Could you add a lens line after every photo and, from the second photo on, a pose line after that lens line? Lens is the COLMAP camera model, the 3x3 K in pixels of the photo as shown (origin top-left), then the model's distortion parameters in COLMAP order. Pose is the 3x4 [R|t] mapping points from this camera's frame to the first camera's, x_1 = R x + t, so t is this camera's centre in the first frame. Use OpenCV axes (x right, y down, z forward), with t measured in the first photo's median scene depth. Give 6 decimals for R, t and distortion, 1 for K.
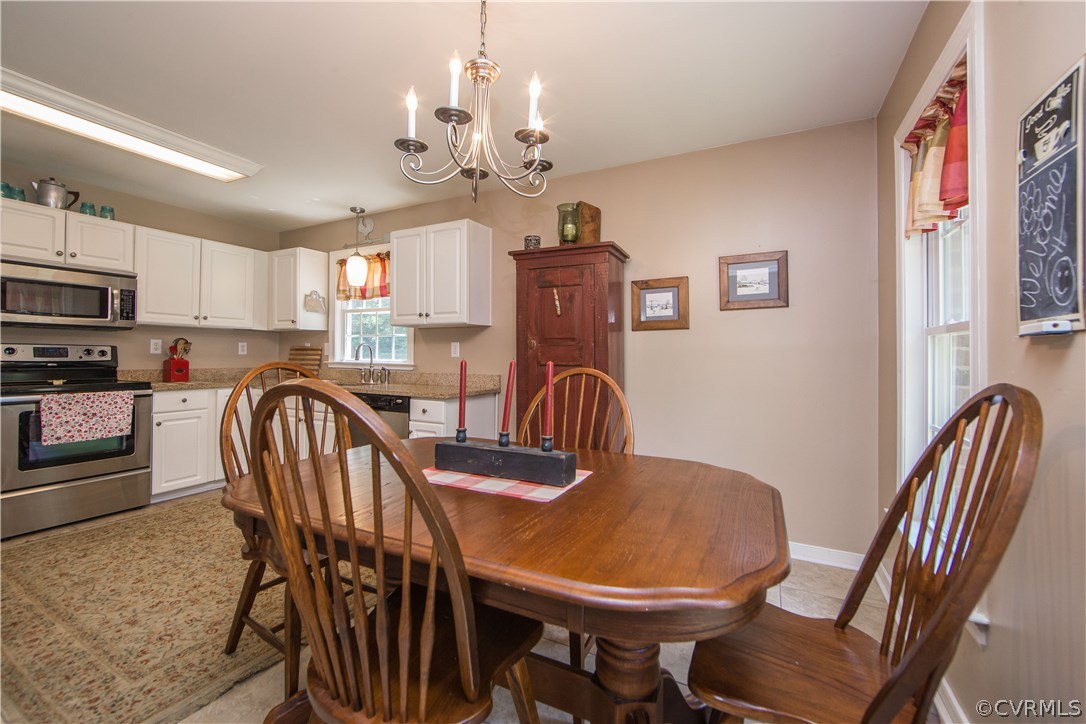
lens RADIAL K [[451.1, 0, 530.9], [0, 451.1, 351.2], [0, 0, 1]] dist [0.000569, 0.000275]
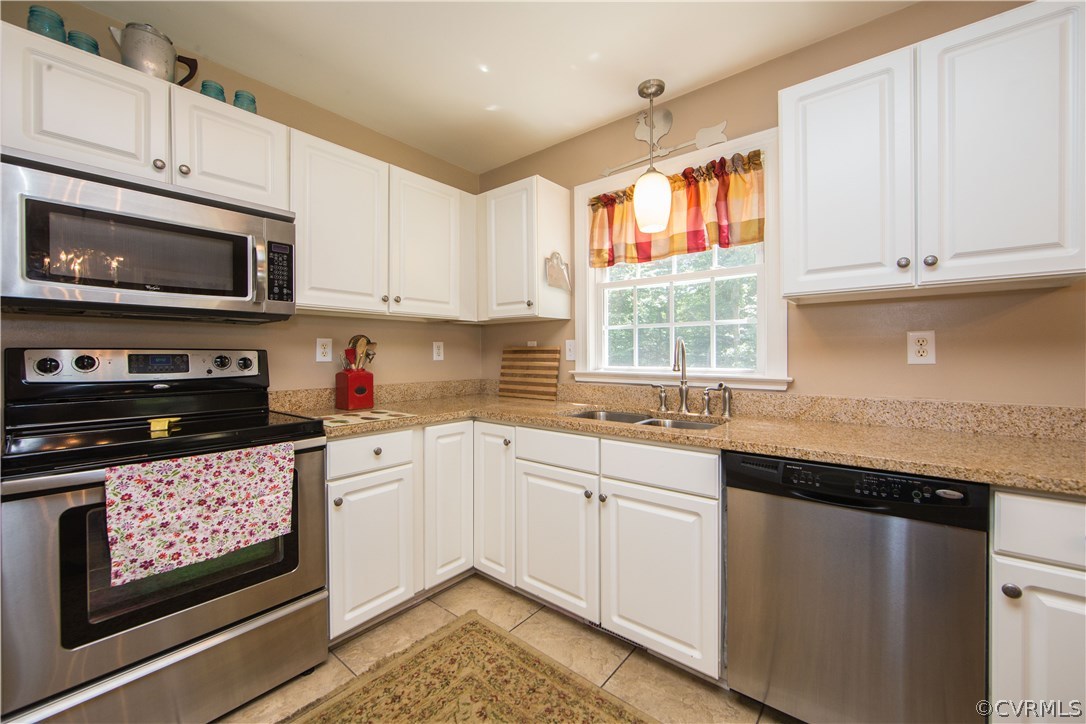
lens RADIAL K [[428.4, 0, 545.6], [0, 428.4, 356.8], [0, 0, 1]] dist [-0.009739, 0.000378]
pose [[0.982569, -0.011015, -0.185569, -0.512739], [0.013831, 0.999808, 0.013885, -0.005994], [0.185381, -0.016210, 0.982533, 0.583106]]
